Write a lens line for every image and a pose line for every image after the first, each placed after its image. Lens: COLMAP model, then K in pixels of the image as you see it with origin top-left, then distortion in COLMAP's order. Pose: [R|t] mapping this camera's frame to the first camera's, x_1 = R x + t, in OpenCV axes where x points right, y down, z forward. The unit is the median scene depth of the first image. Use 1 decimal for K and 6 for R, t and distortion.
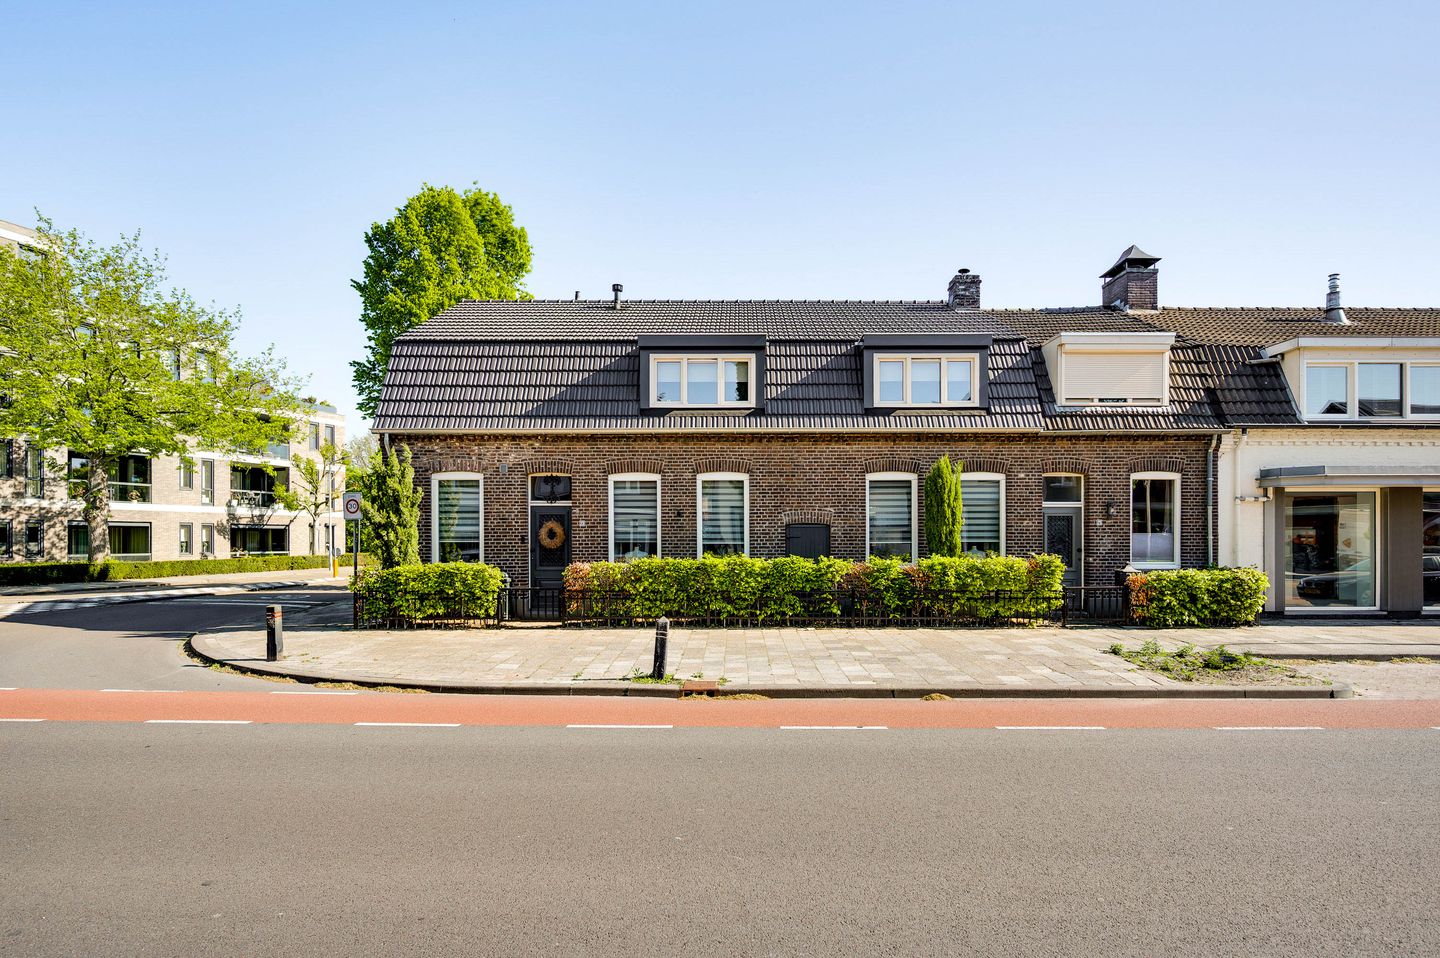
lens RADIAL K [[727.2, 0, 706.8], [0, 727.2, 600.3], [0, 0, 1]] dist [0.001650, 0.000926]
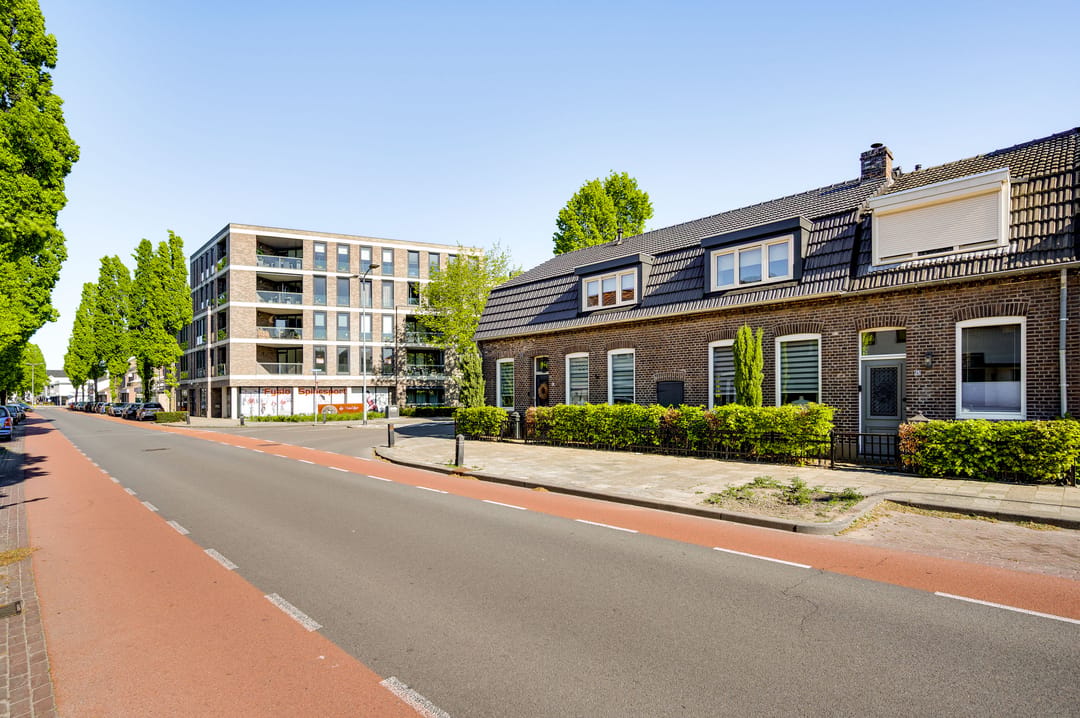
lens RADIAL K [[536.0, 0, 535.8], [0, 536.0, 437.5], [0, 0, 1]] dist [0.003901, -0.000372]
pose [[0.711066, 0.048609, -0.701443, 0.697513], [-0.050522, 0.998561, 0.017984, -0.002026], [0.701308, 0.022651, 0.712499, 0.085079]]
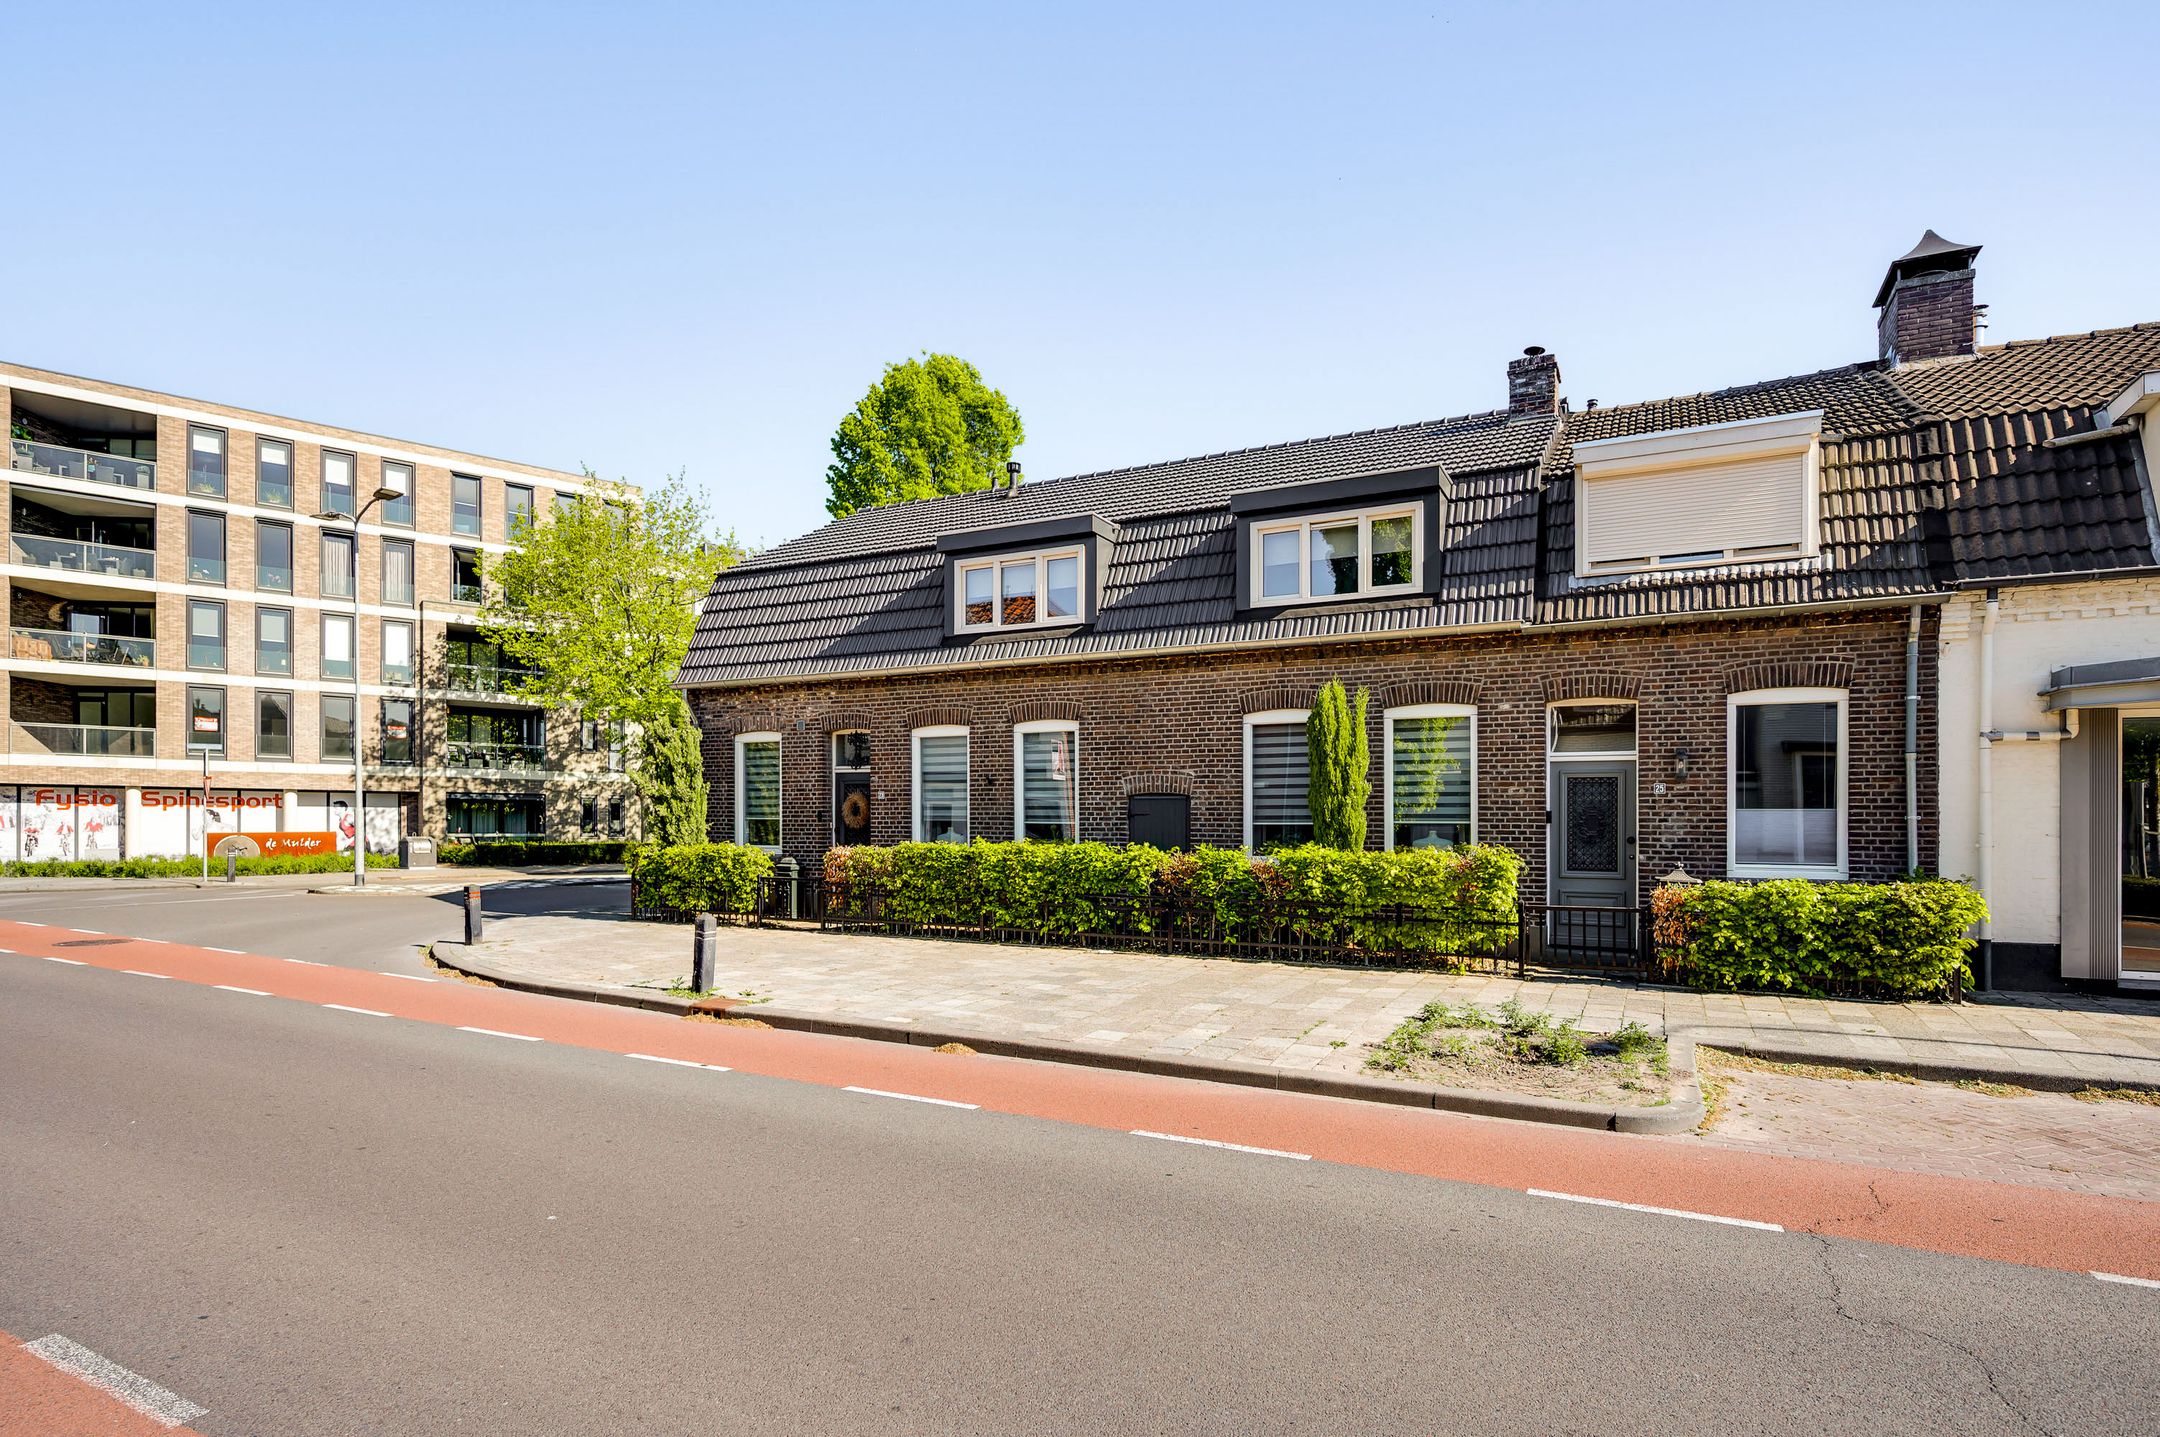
lens RADIAL K [[1090.9, 0, 1060.1], [0, 1090.9, 900.4], [0, 0, 1]] dist [0.001650, 0.000926]
pose [[0.885796, 0.039627, -0.462380, 0.527090], [-0.045995, 0.998939, -0.002503, -0.003036], [0.461790, 0.023484, 0.886678, 0.092283]]
